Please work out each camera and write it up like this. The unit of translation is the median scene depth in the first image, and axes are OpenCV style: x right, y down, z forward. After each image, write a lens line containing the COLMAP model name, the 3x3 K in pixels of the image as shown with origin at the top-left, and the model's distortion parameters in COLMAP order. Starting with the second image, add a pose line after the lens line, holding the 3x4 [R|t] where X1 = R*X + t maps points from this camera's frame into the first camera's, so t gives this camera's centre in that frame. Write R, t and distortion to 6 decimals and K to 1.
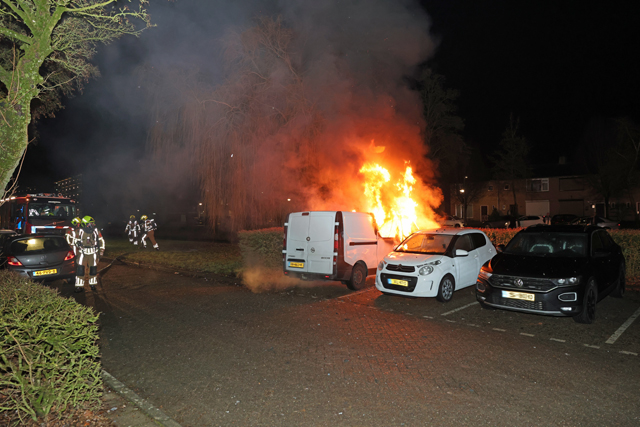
lens RADIAL K [[432.5, 0, 320.0], [0, 432.5, 213.5], [0, 0, 1]] dist [0.000137, 0.003105]
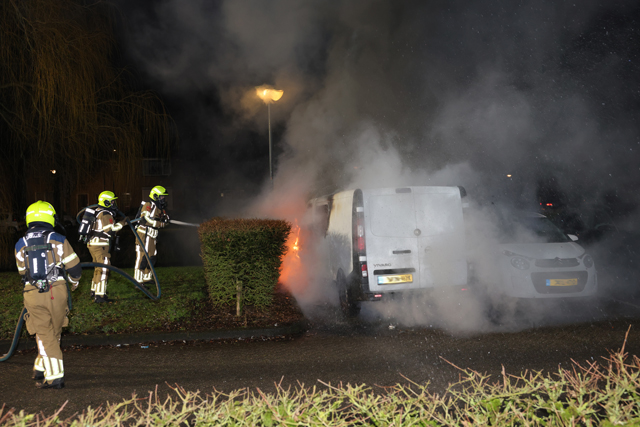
lens RADIAL K [[608.1, 0, 320.0], [0, 608.1, 213.5], [0, 0, 1]] dist [0.003763, -0.002332]
pose [[0.594371, -0.018272, 0.803984, -0.769775], [0.010375, 0.999833, 0.015053, 0.018328], [-0.804124, -0.000606, 0.594461, 0.604381]]
